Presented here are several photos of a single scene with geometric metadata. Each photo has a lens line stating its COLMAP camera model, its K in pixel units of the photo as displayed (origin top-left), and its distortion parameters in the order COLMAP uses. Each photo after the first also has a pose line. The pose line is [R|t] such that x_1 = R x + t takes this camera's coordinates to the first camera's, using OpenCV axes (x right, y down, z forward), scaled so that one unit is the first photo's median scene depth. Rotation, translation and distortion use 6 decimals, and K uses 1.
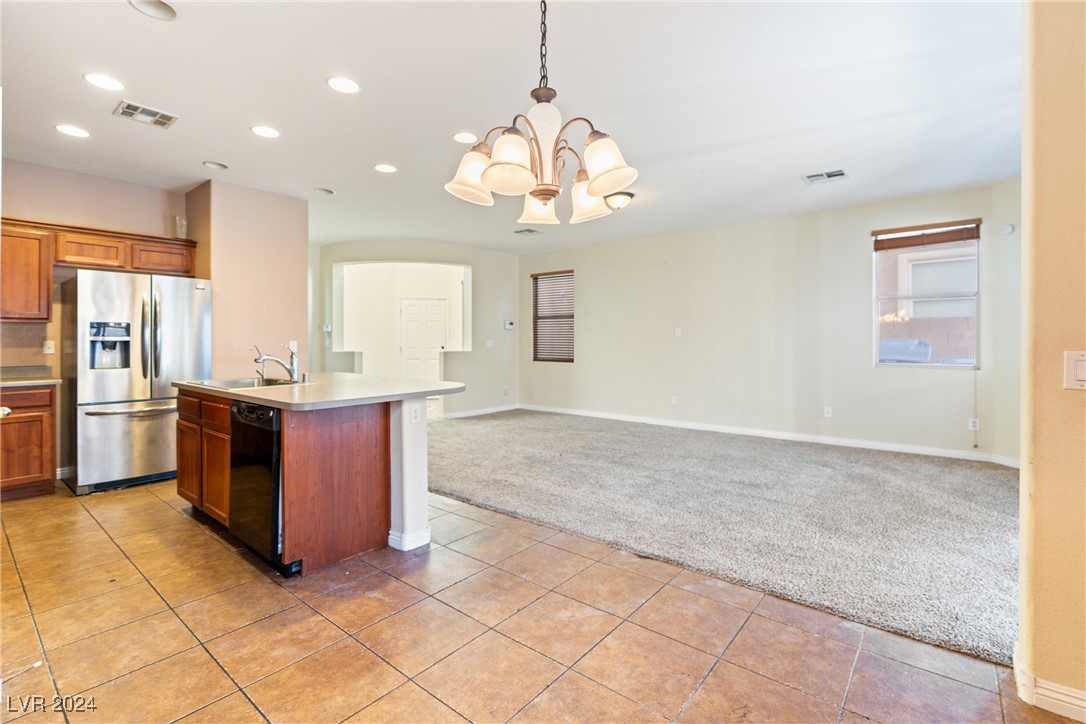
lens RADIAL K [[494.5, 0, 541.2], [0, 494.5, 342.4], [0, 0, 1]] dist [-0.003856, 0.000198]
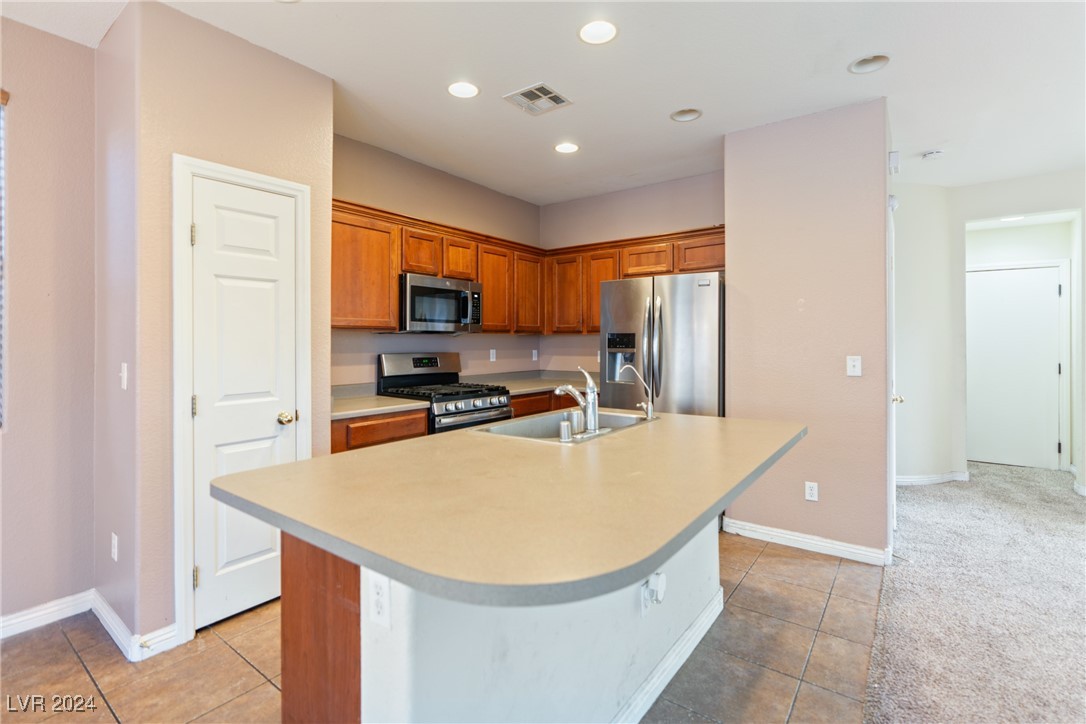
lens RADIAL K [[494.5, 0, 538.5], [0, 494.5, 345.4], [0, 0, 1]] dist [-0.003856, 0.000198]
pose [[0.041871, 0.009876, -0.999074, 0.080599], [-0.001502, 0.999951, 0.009822, -0.029778], [0.999122, 0.001089, 0.041884, 0.933194]]
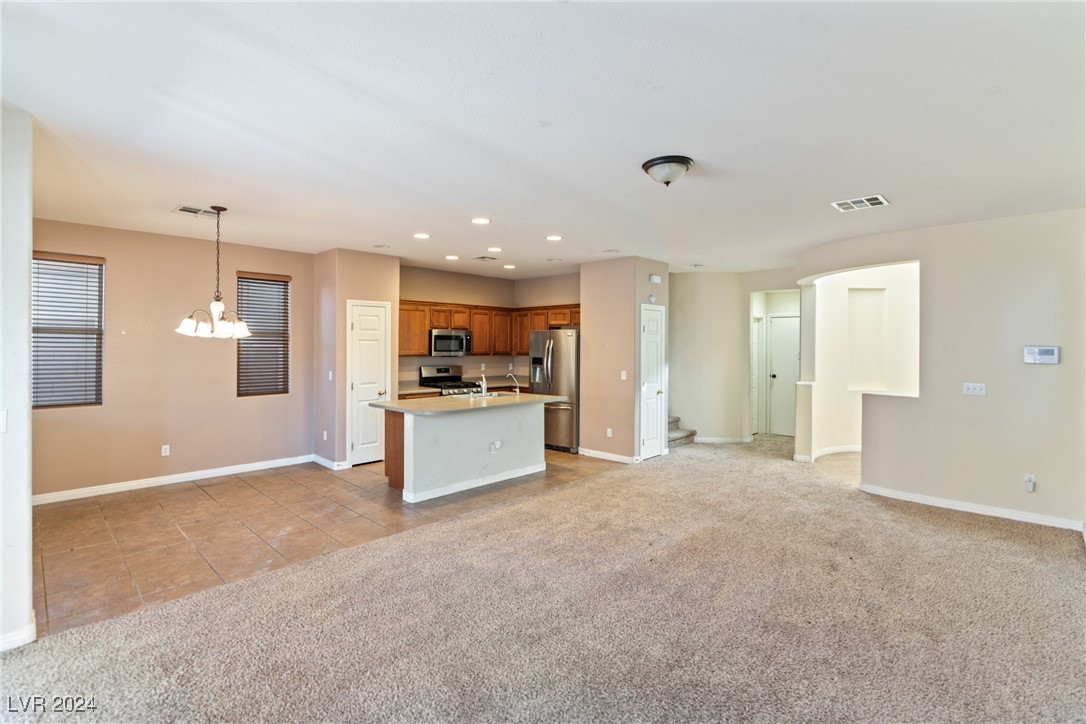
lens RADIAL K [[494.5, 0, 540.8], [0, 494.5, 351.4], [0, 0, 1]] dist [-0.003856, 0.000198]
pose [[-0.072548, 0.014227, -0.997263, 1.185208], [-0.007699, 0.999860, 0.014824, -0.105582], [0.997335, 0.008753, -0.072428, 1.337505]]
